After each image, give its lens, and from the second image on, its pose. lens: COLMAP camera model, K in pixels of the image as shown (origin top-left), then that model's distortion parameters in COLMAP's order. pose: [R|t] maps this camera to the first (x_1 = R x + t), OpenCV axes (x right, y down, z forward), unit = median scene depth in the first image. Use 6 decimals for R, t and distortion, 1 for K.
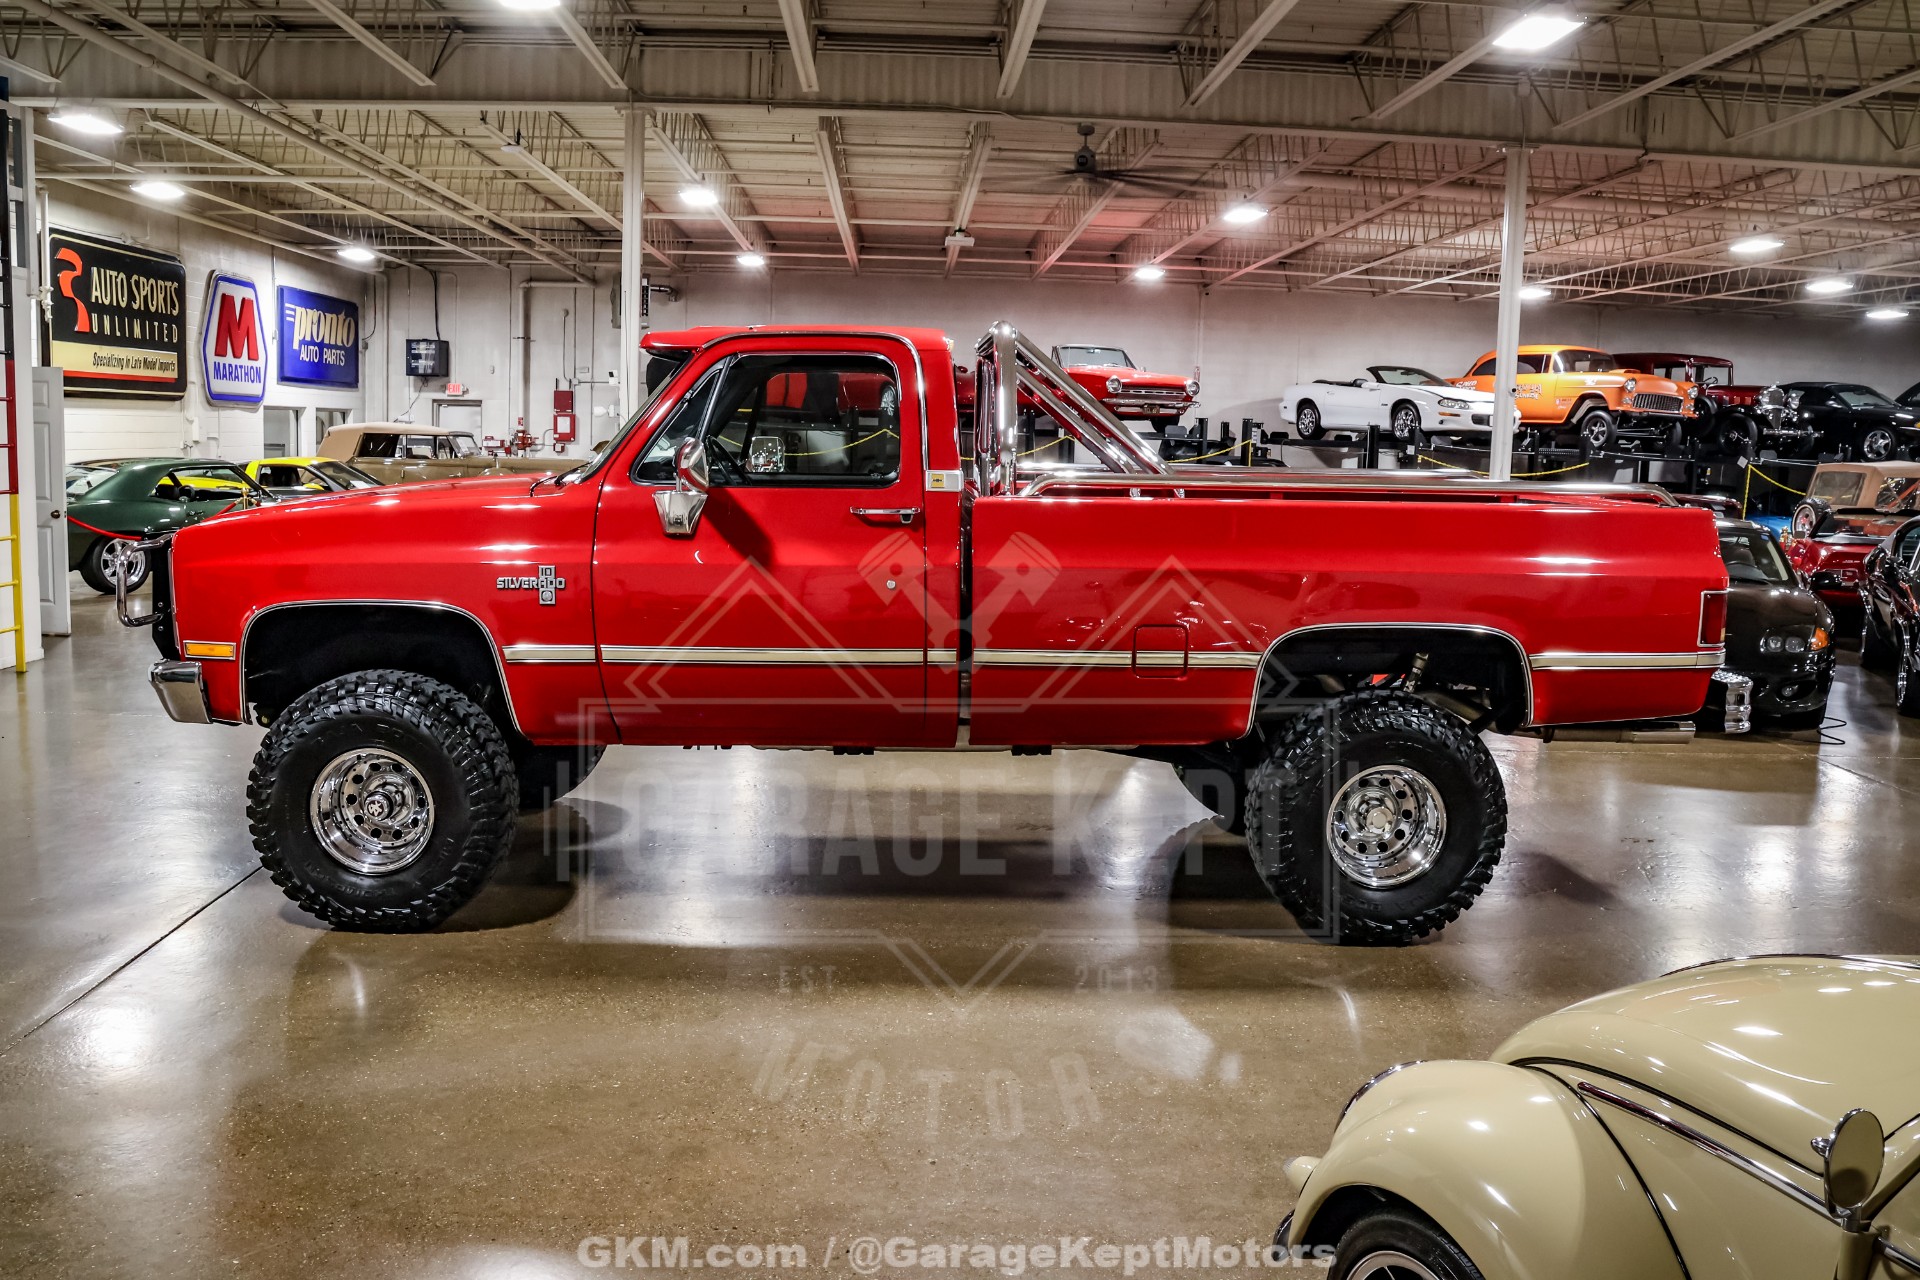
lens RADIAL K [[1580.0, 0, 929.2], [0, 1580.0, 649.9], [0, 0, 1]] dist [-0.163030, 0.118353]
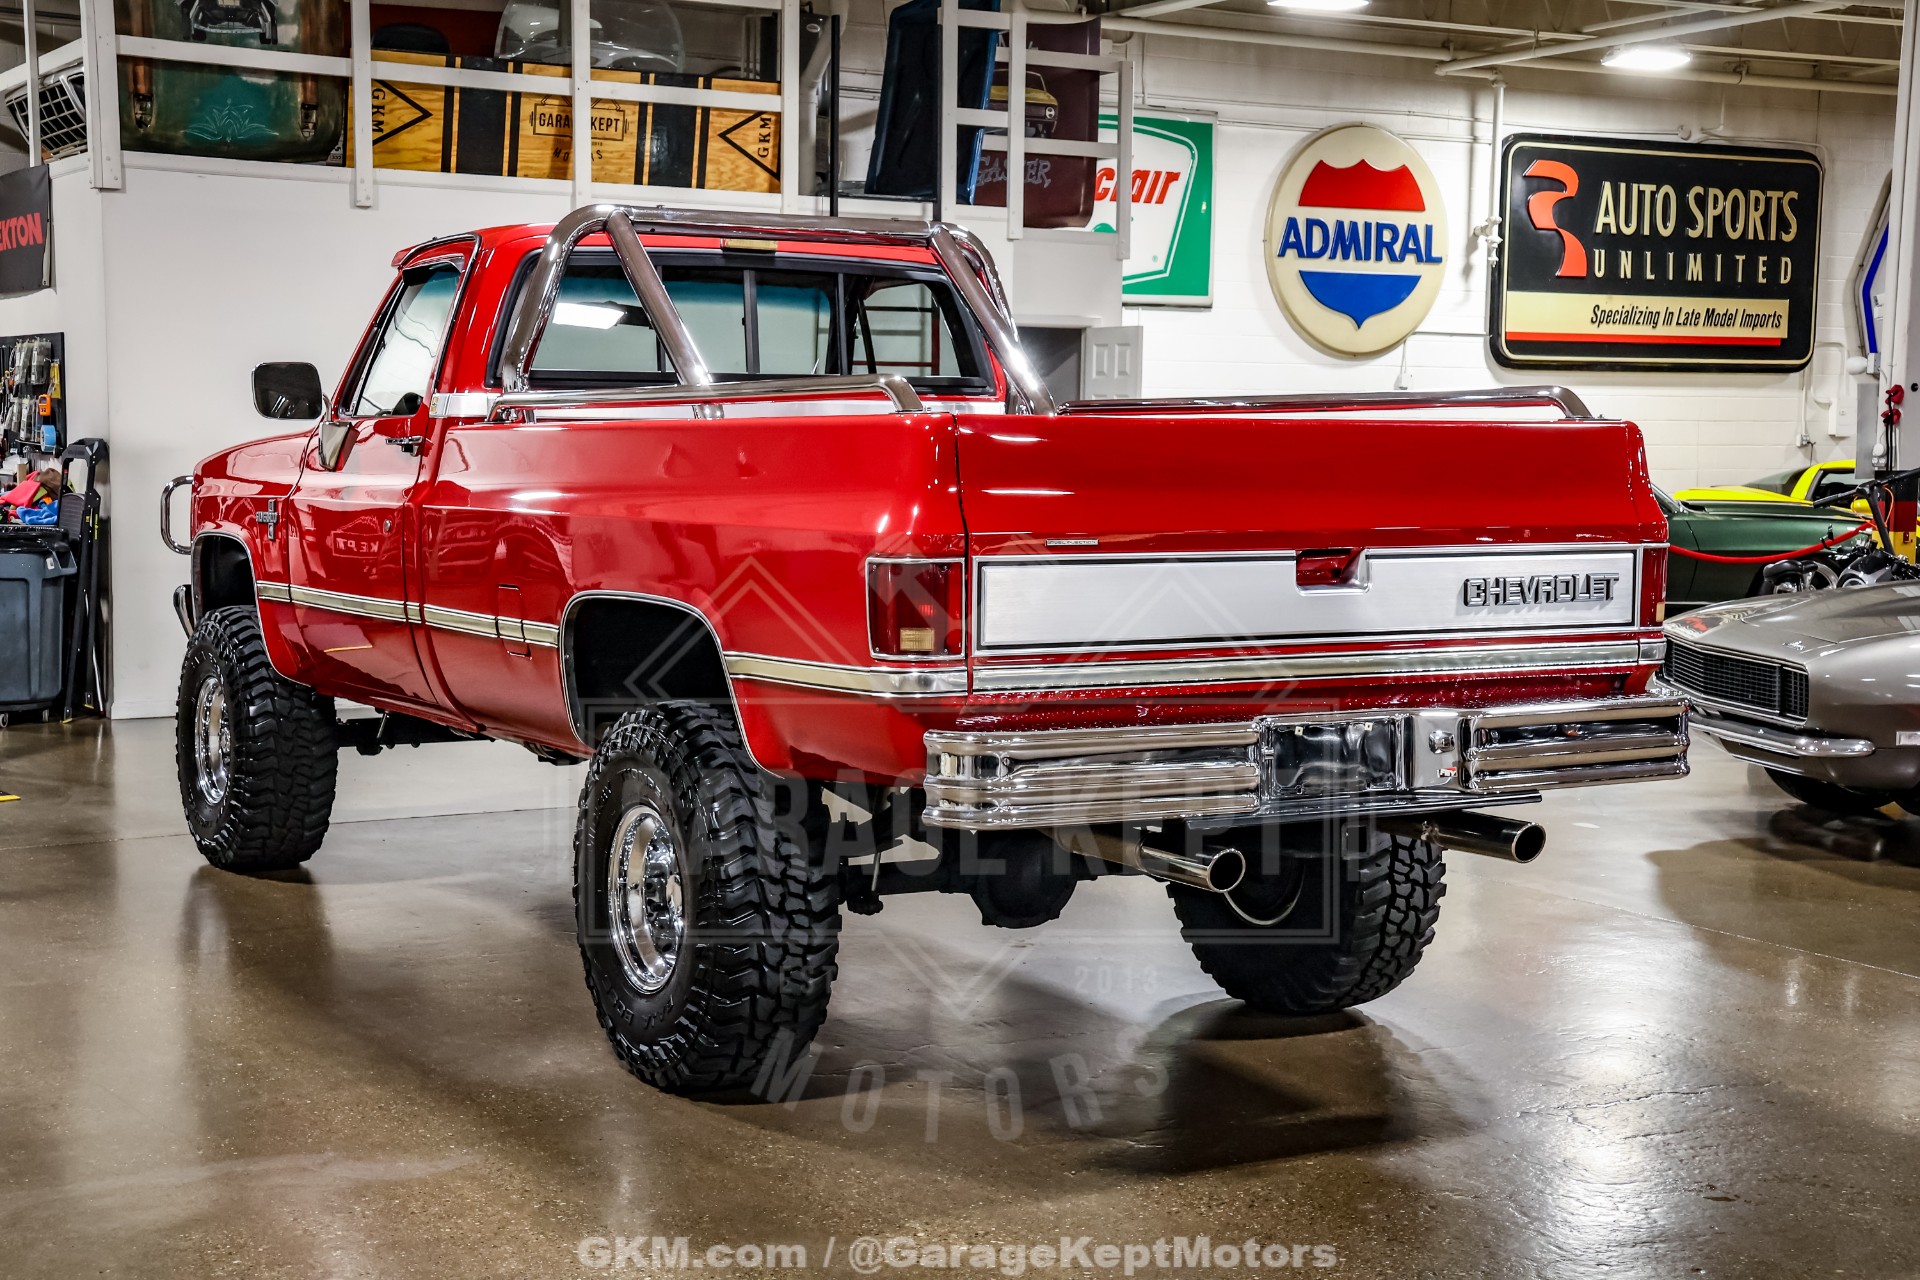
lens RADIAL K [[2673.2, 0, 960.0], [0, 2673.2, 640.0], [0, 0, 1]] dist [0.046868, 0.473750]
pose [[0.486325, 0.050730, -0.872304, 0.348406], [-0.115286, 0.993311, -0.006507, -0.001437], [0.866139, 0.103730, 0.488920, 0.139079]]
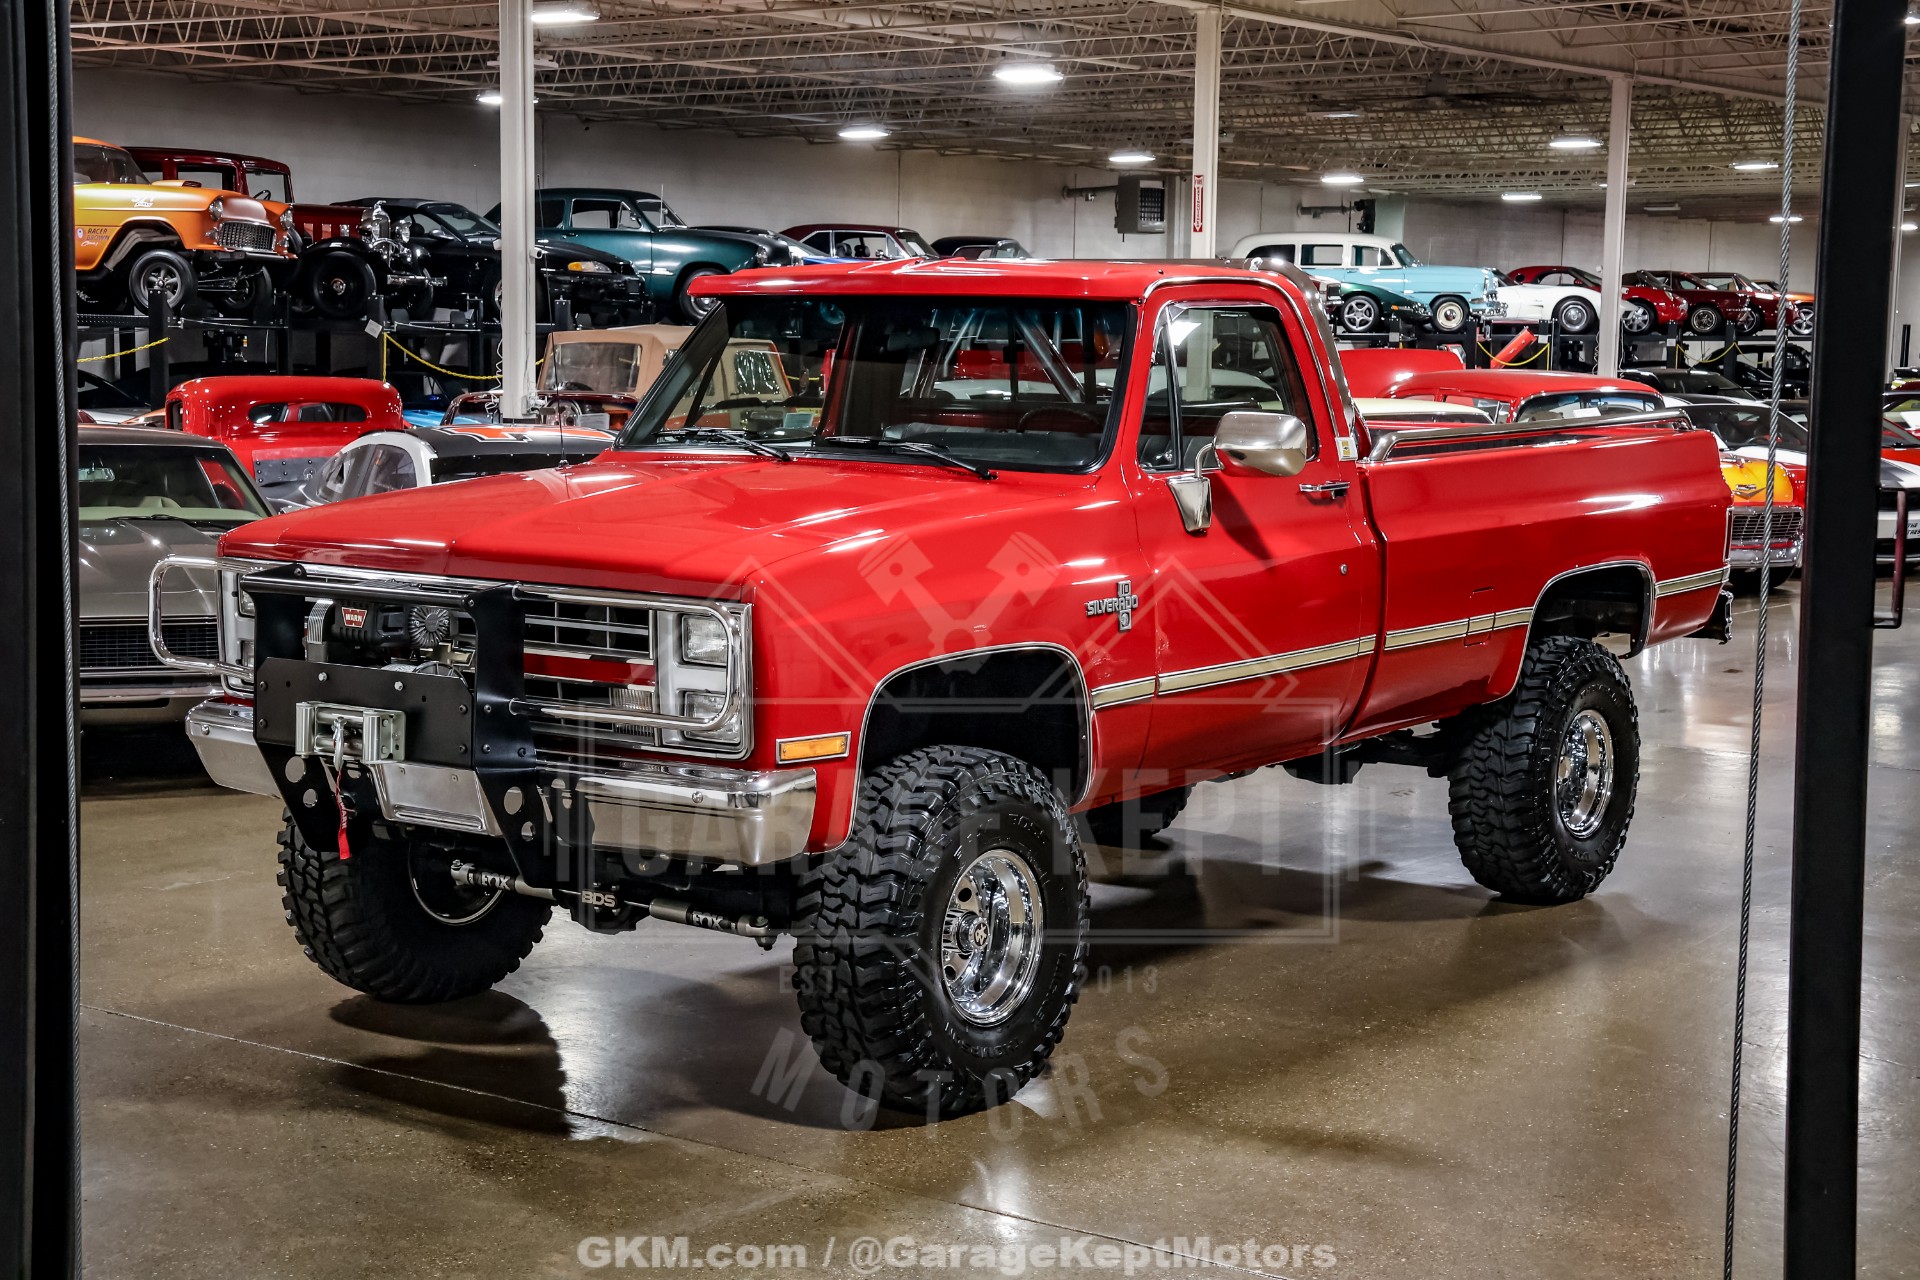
lens RADIAL K [[2944.0, 0, 960.0], [0, 2944.0, 640.0], [0, 0, 1]] dist [0.161923, 0.089587]
pose [[0.617290, -0.102590, 0.780018, -0.353973], [0.109481, 0.993016, 0.043963, -0.024013], [-0.779081, 0.058259, 0.624211, 0.033453]]
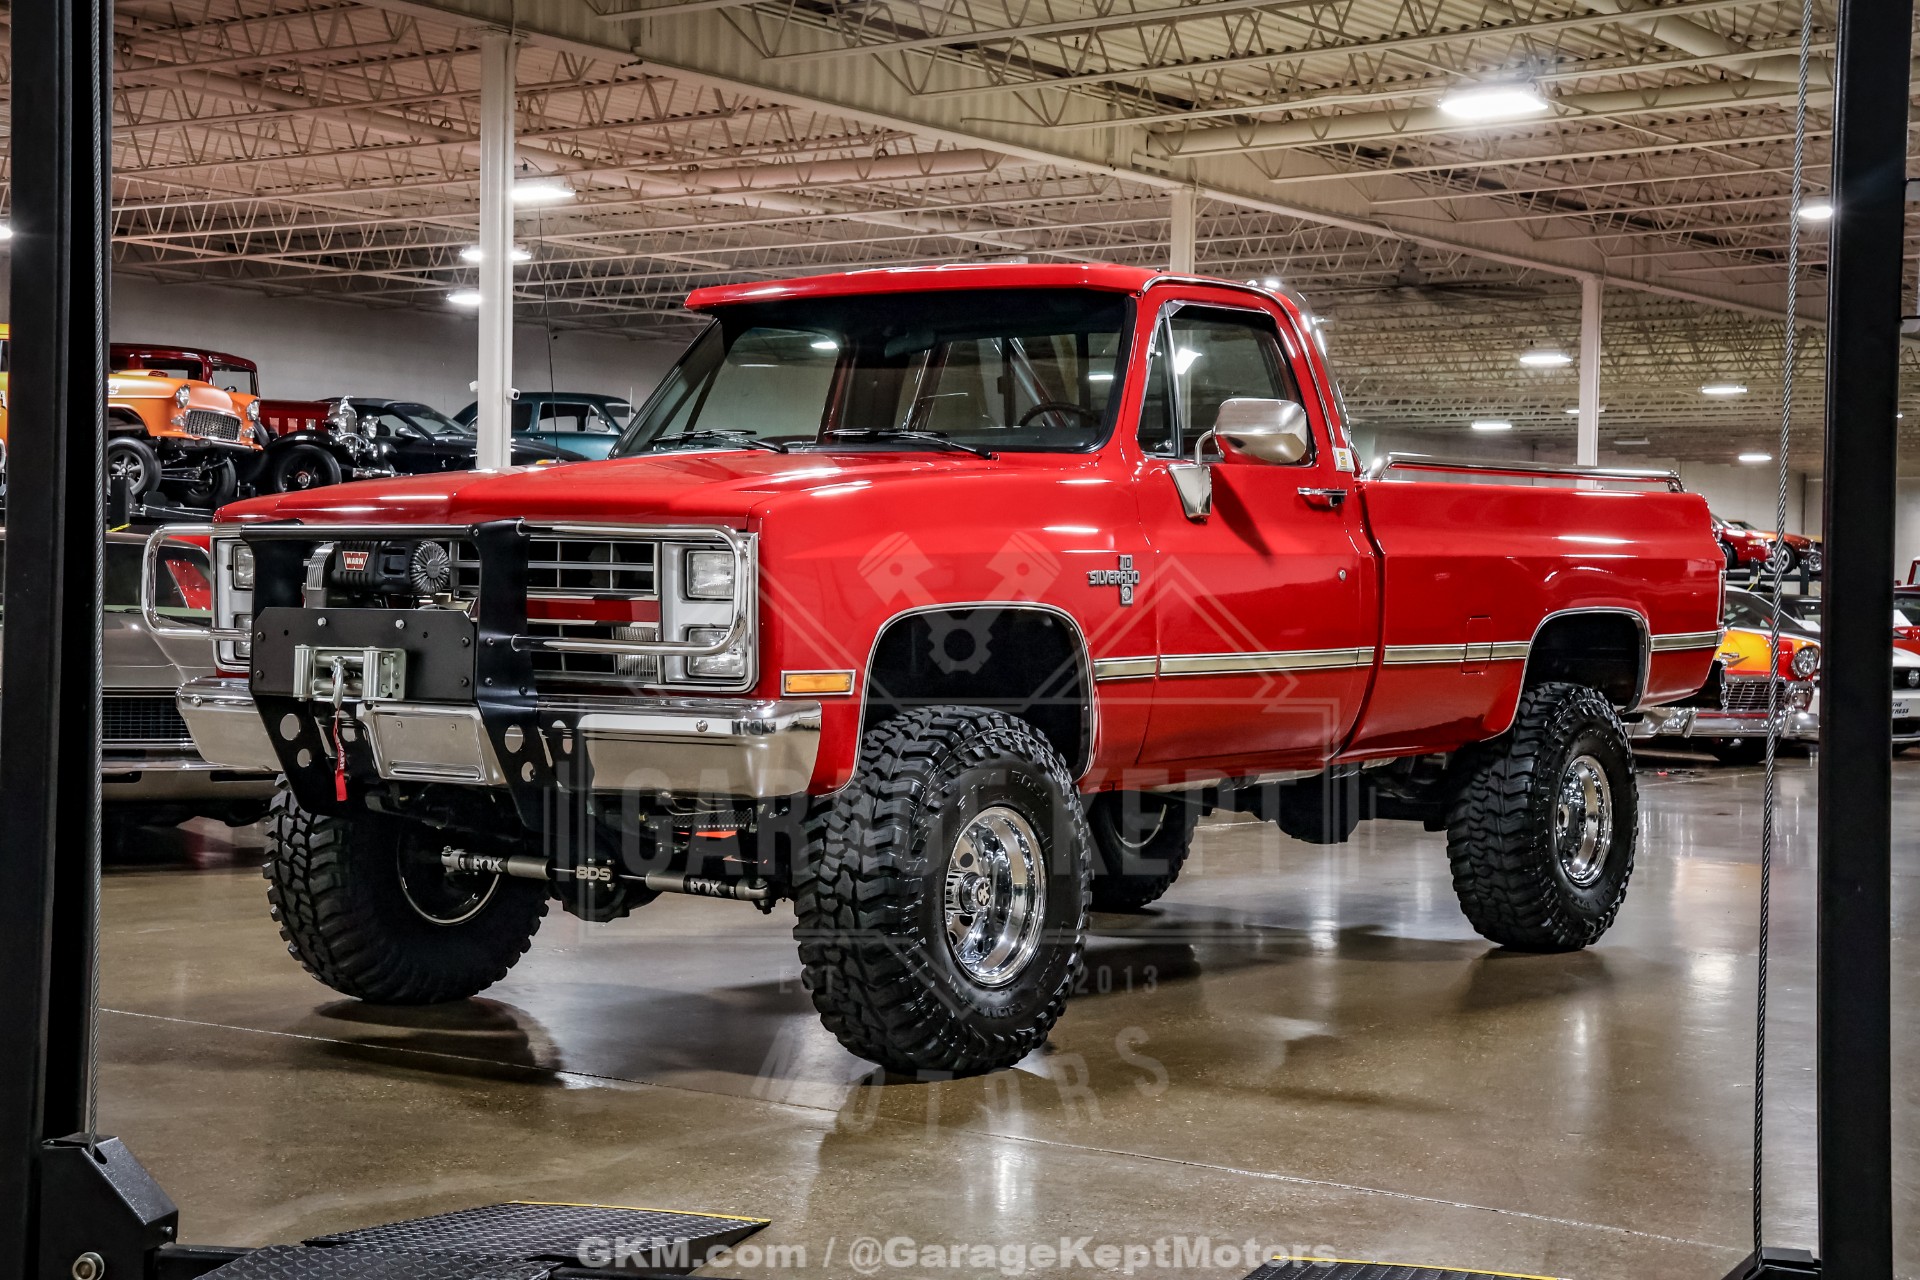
lens RADIAL K [[3007.1, 0, 960.0], [0, 3007.1, 640.0], [0, 0, 1]] dist [0.167848, 0.055598]
pose [[0.607414, -0.029536, 0.793836, -0.363521], [0.106135, 0.993367, -0.044251, 0.011361], [-0.787263, 0.111132, 0.606520, 0.036970]]
